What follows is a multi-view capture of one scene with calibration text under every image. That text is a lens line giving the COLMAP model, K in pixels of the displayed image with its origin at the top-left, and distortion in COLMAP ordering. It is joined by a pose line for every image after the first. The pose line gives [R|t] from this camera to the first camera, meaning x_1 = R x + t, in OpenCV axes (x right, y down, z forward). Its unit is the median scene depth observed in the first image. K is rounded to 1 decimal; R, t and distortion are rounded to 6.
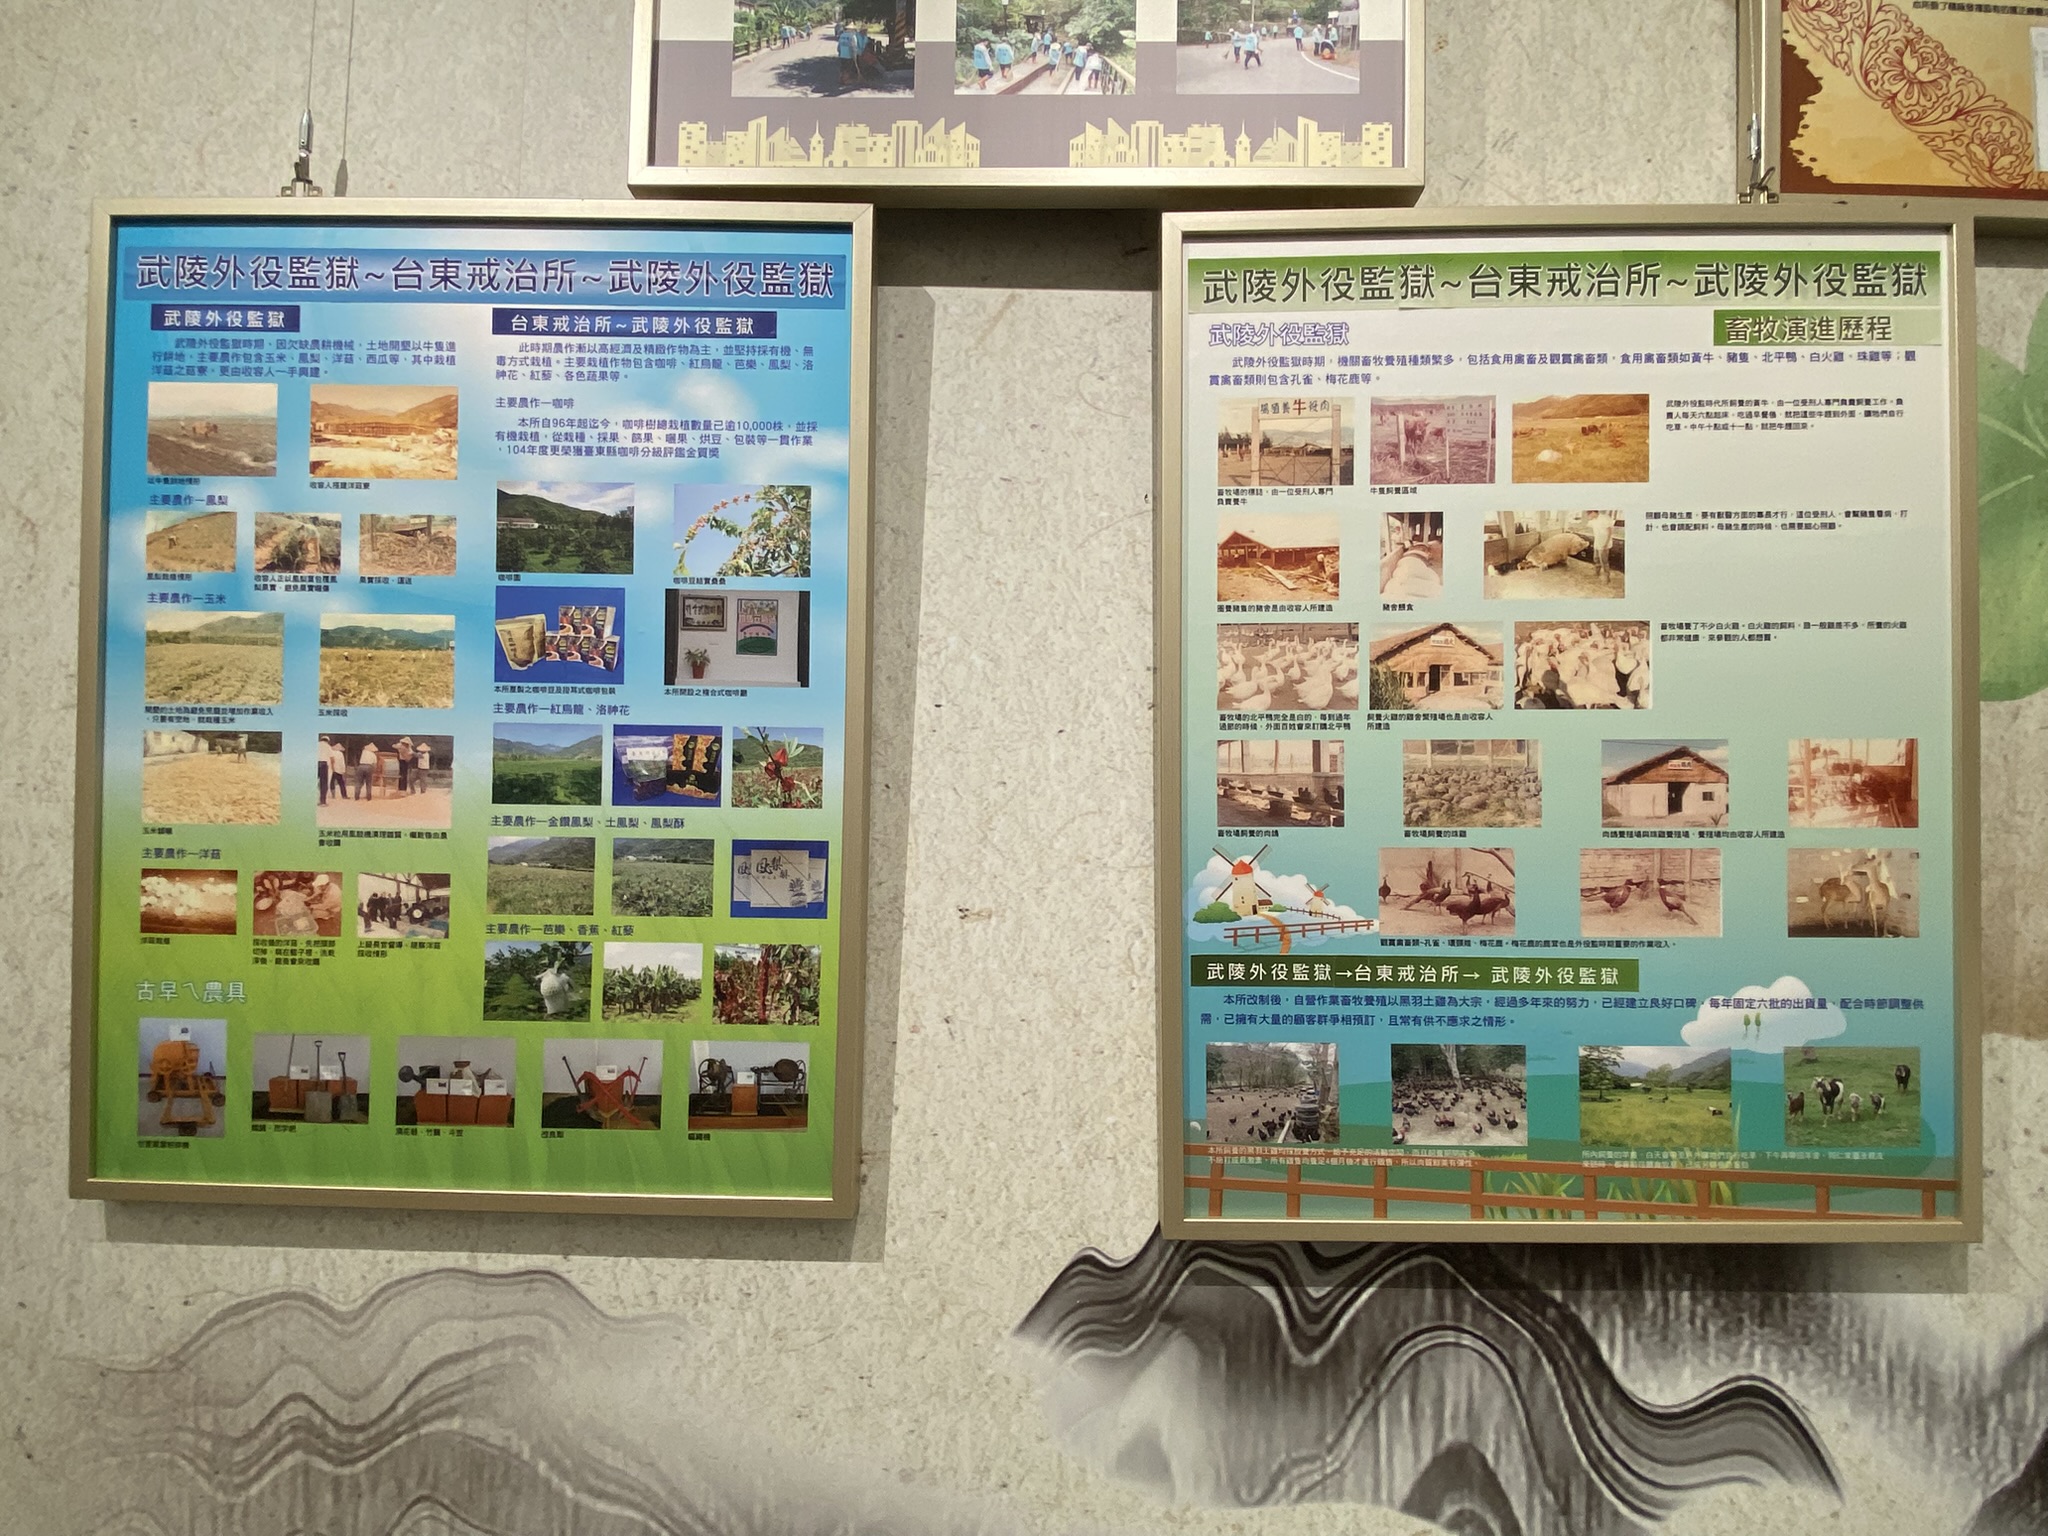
lens RADIAL K [[1104.0, 0, 1022.9], [0, 1104.0, 767.9], [0, 0, 1]] dist [0.001128, 0.000138]
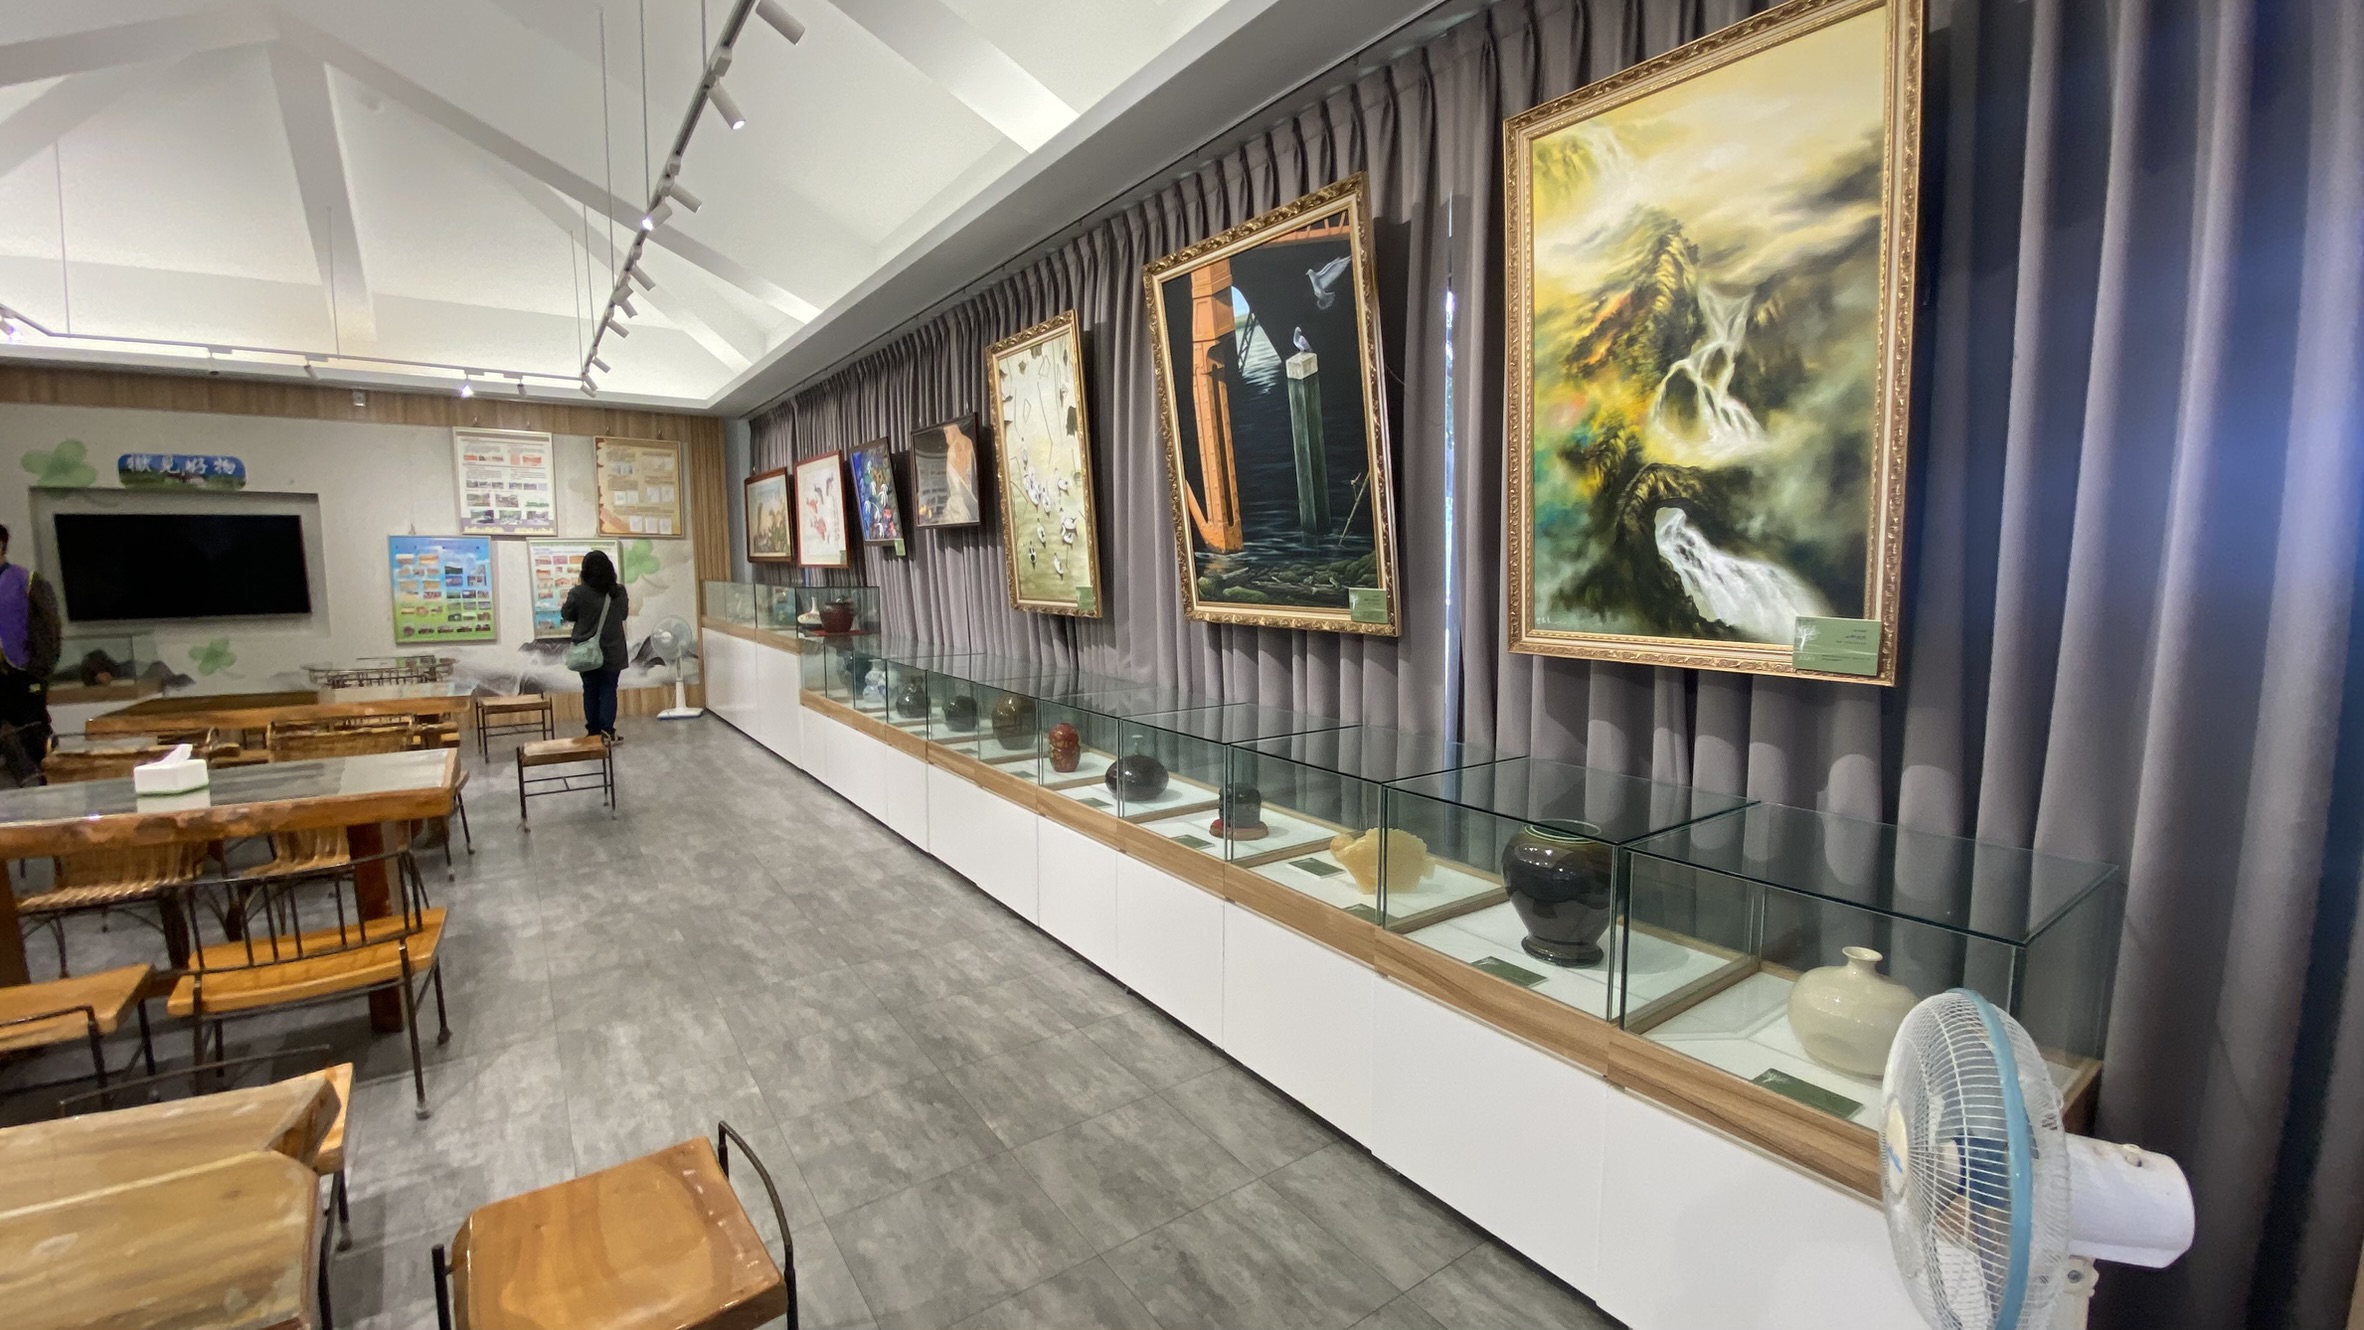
lens RADIAL K [[977.5, 0, 1186.9], [0, 977.5, 660.3], [0, 0, 1]] dist [0.003642, -0.000008]
pose [[0.813910, -0.070943, 0.576643, -0.194568], [0.005293, 0.993381, 0.114743, -0.377224], [-0.580966, -0.090338, 0.808899, -9.596629]]
